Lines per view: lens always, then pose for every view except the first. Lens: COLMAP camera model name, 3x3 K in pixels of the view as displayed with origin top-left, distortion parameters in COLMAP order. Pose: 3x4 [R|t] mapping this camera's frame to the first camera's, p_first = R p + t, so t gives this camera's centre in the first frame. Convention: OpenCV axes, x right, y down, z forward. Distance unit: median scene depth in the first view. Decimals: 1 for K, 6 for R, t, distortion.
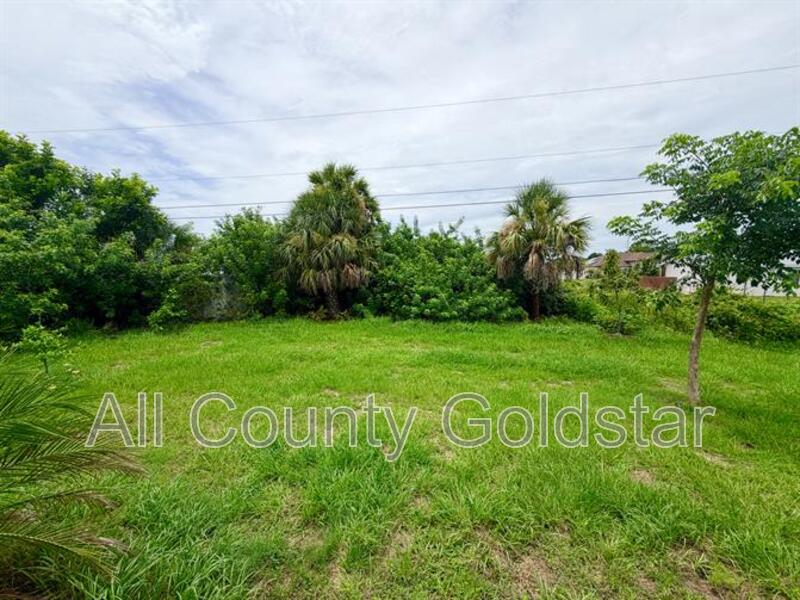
lens RADIAL K [[317.1, 0, 399.3], [0, 317.1, 297.8], [0, 0, 1]] dist [0.001466, -0.000027]
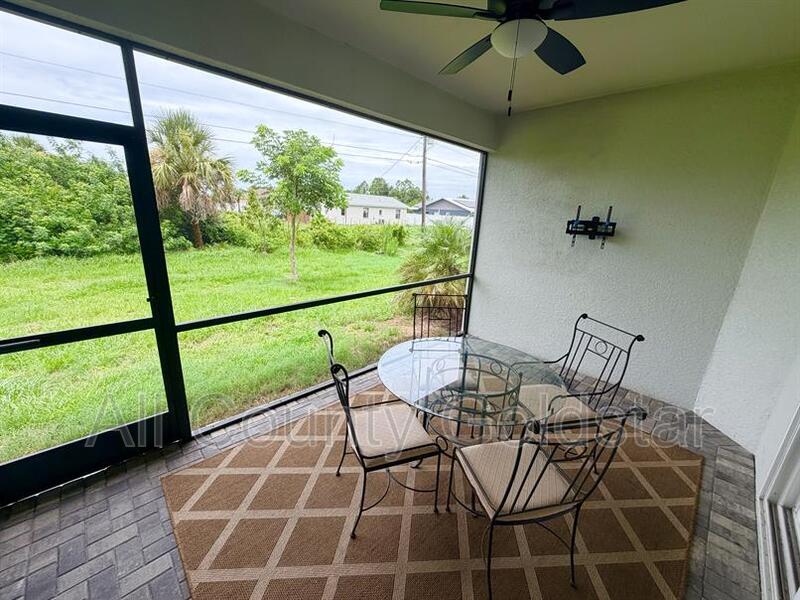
lens RADIAL K [[317.1, 0, 400.3], [0, 317.1, 303.2], [0, 0, 1]] dist [0.001466, -0.000027]
pose [[0.576818, -0.212727, 0.788687, -0.097663], [0.030686, 0.970458, 0.239313, 0.013261], [-0.816296, -0.113839, 0.566306, -0.260056]]
